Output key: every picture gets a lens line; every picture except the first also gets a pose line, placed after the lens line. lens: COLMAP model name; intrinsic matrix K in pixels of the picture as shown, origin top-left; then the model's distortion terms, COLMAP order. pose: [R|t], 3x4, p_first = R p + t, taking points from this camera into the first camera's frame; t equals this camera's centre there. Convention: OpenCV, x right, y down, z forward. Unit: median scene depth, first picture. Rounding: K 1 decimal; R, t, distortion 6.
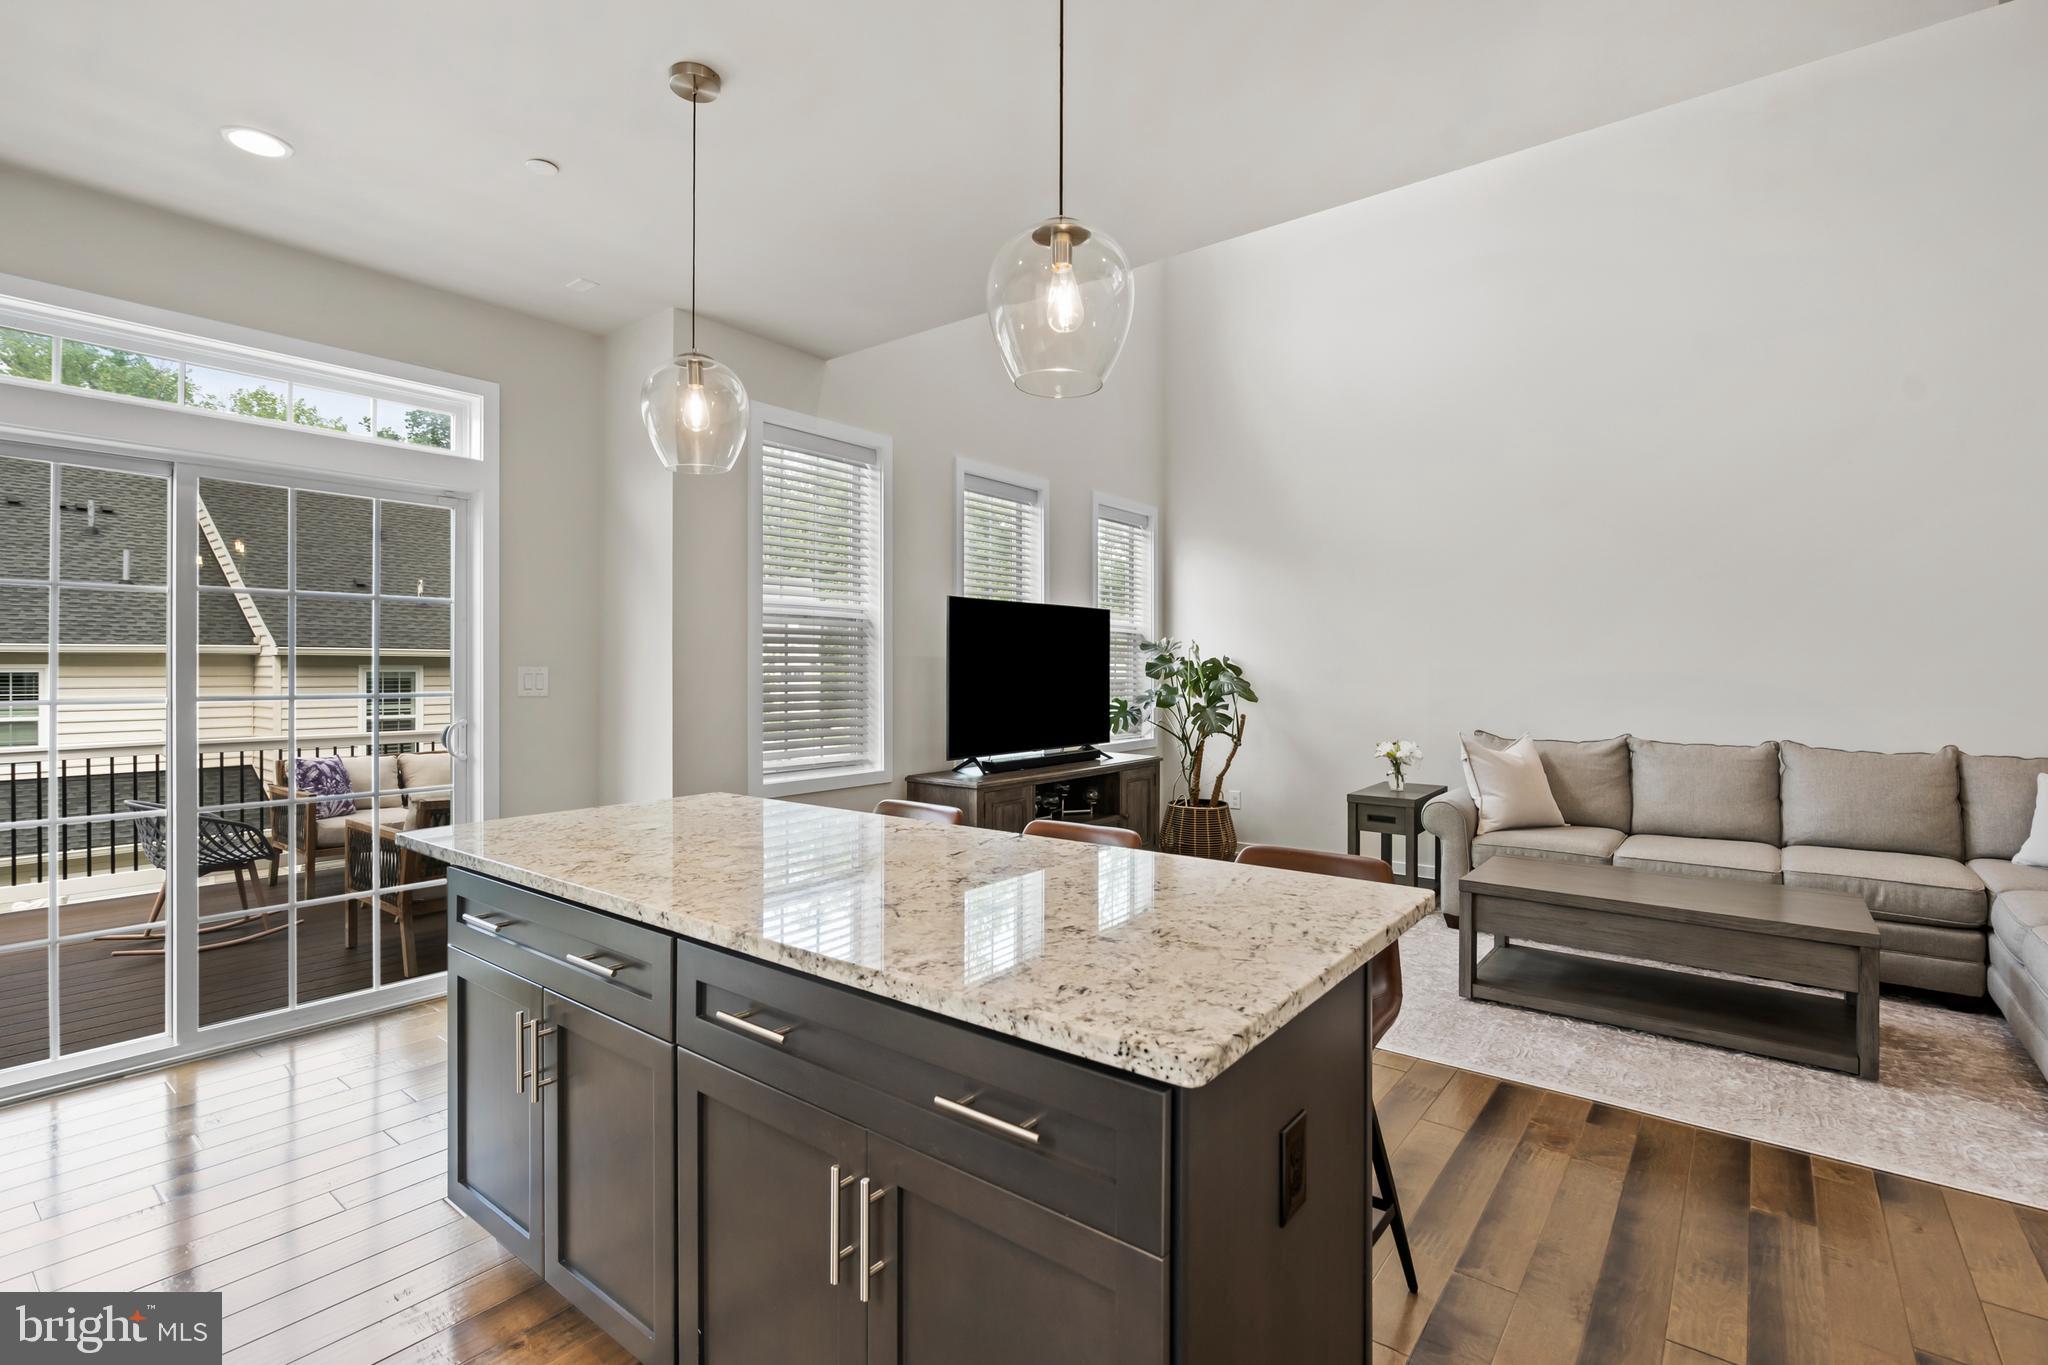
lens RADIAL K [[940.3, 0, 1012.7], [0, 940.3, 682.4], [0, 0, 1]] dist [-0.003892, 0.001980]
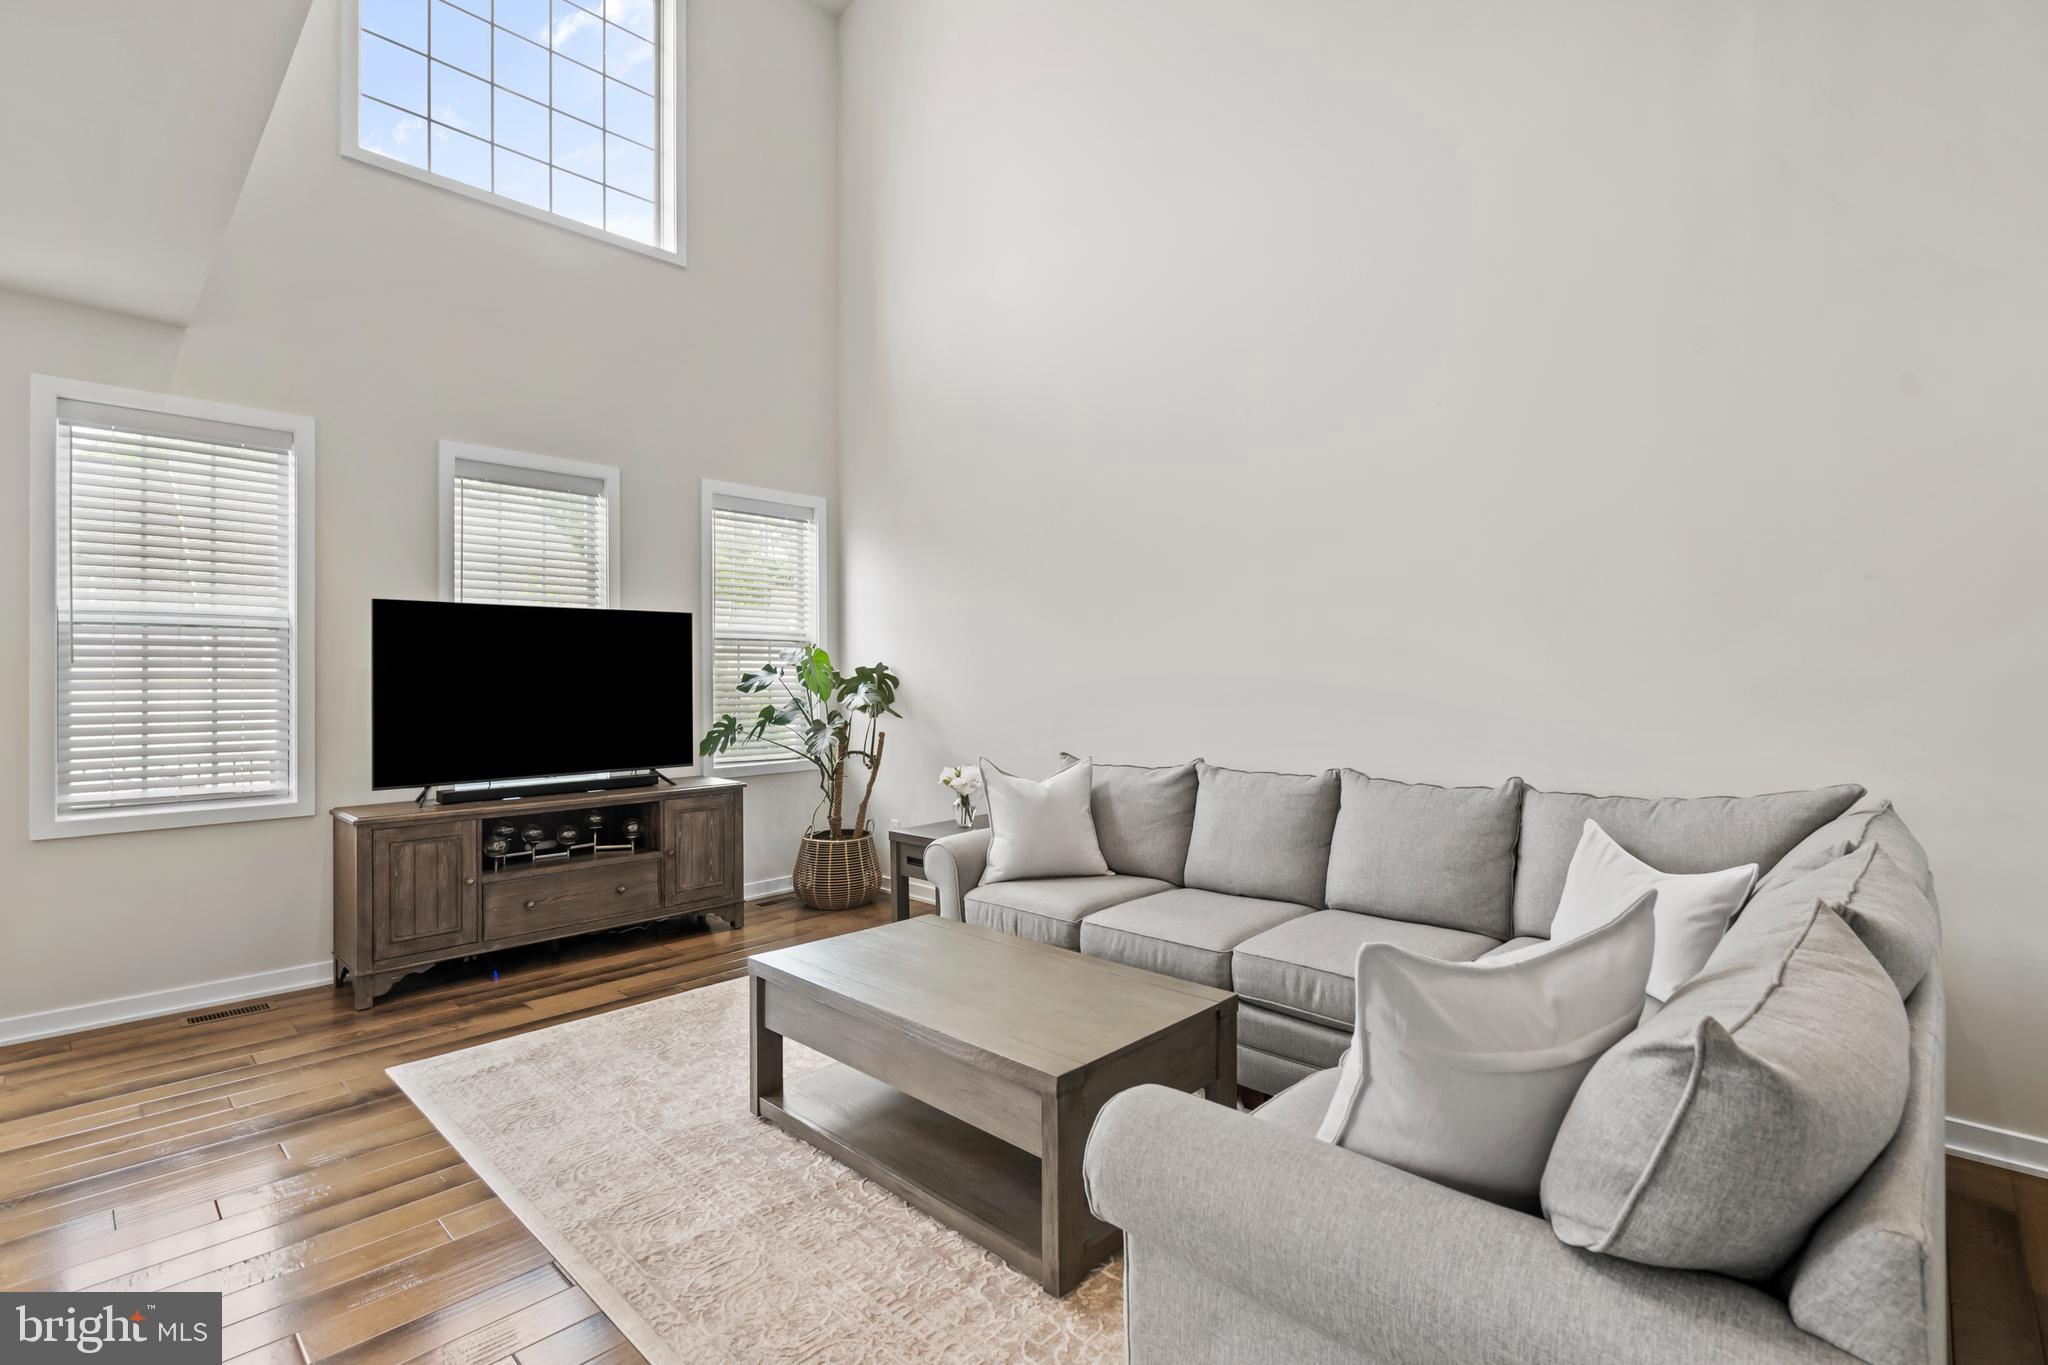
lens RADIAL K [[940.3, 0, 1008.1], [0, 940.3, 676.3], [0, 0, 1]] dist [-0.003892, 0.001980]
pose [[0.994187, -0.011465, -0.107053, 0.596453], [0.009523, 0.999781, -0.018633, -0.000038], [0.107243, 0.017506, 0.994079, 0.206848]]
